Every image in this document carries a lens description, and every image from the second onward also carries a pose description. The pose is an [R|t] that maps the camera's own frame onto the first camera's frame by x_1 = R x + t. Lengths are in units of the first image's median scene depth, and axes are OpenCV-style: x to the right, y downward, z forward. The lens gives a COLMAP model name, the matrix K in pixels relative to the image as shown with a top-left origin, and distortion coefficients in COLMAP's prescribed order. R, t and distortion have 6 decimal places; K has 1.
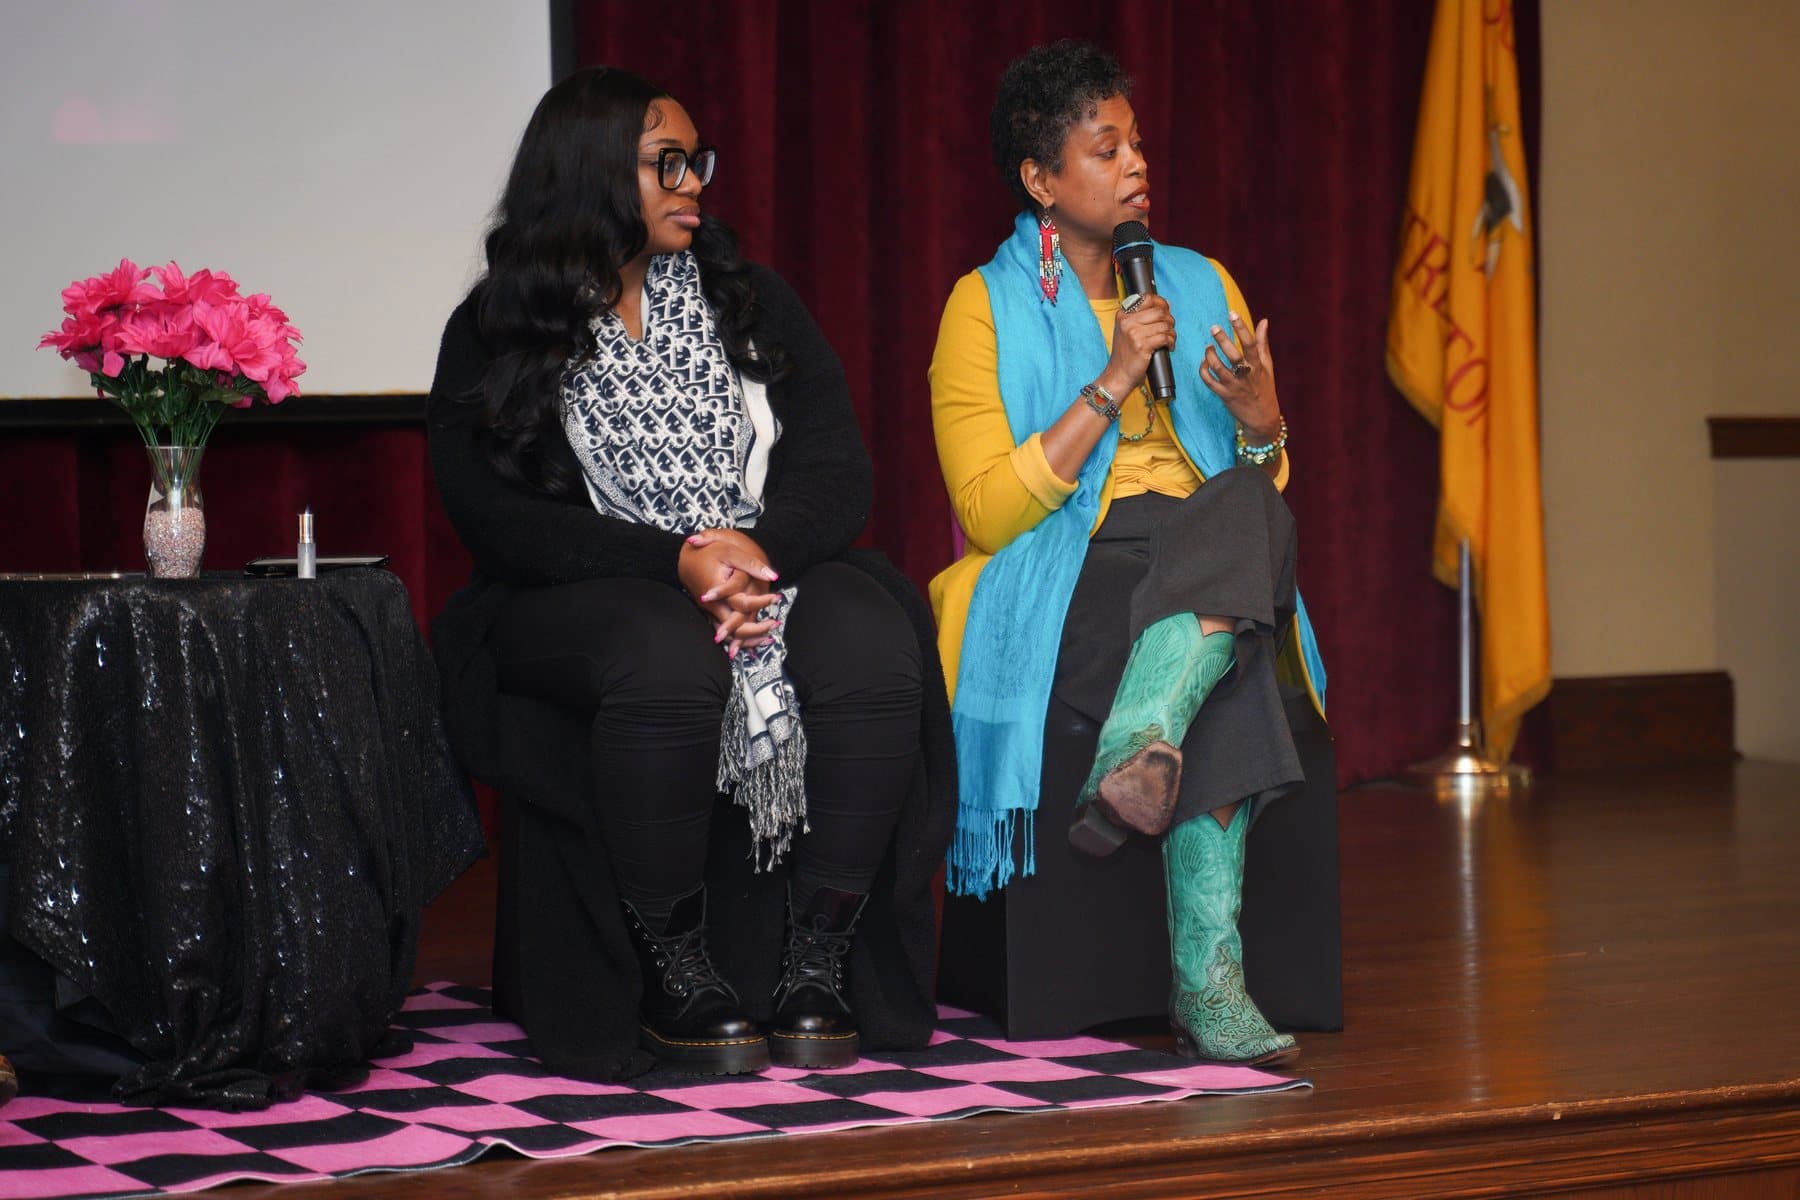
lens RADIAL K [[2831.5, 0, 900.0], [0, 2831.5, 600.0], [0, 0, 1]] dist [-0.078783, -0.108600]
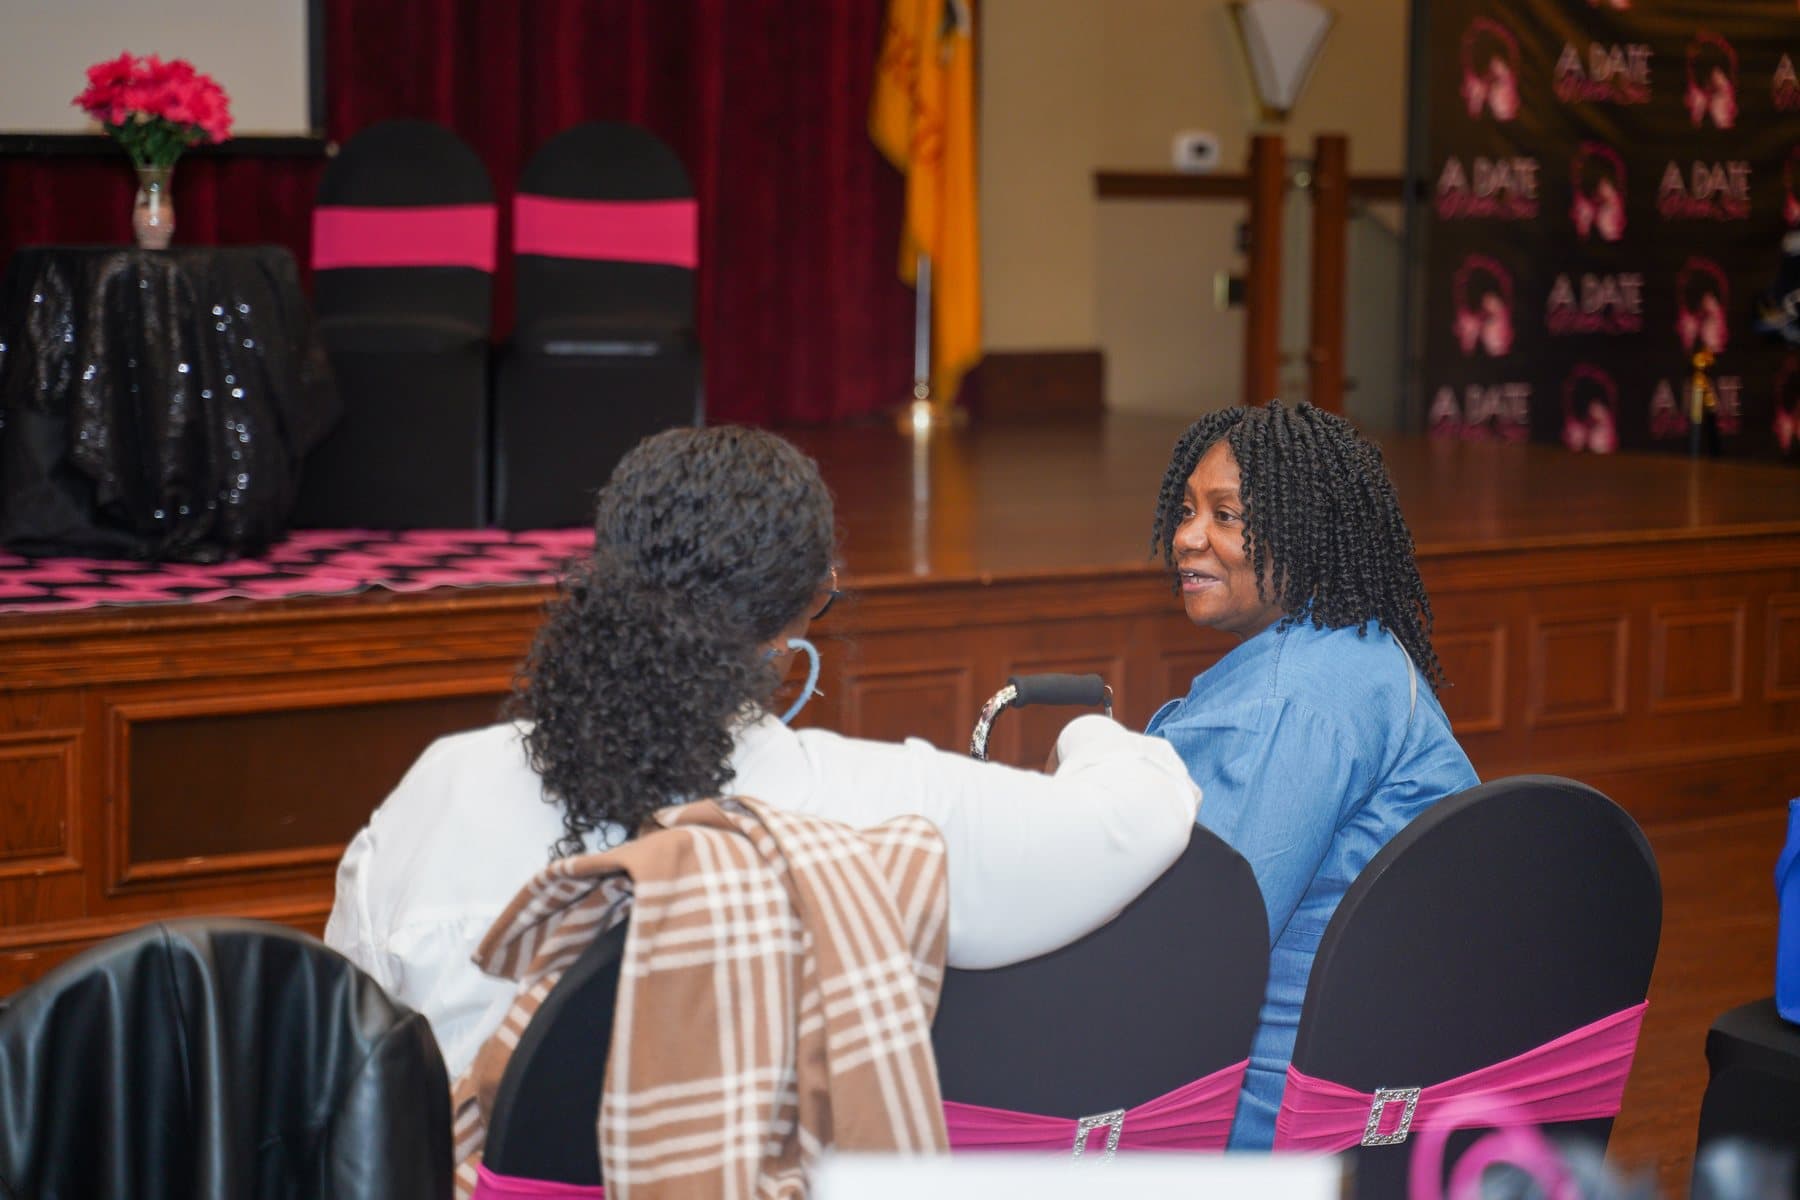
lens RADIAL K [[2831.5, 0, 900.0], [0, 2831.5, 600.0], [0, 0, 1]] dist [-0.078783, -0.108600]
pose [[0.981388, -0.000054, 0.192038, -0.145808], [-0.017970, 0.995586, 0.092114, 0.037231], [-0.191195, -0.093850, 0.977055, -0.697538]]
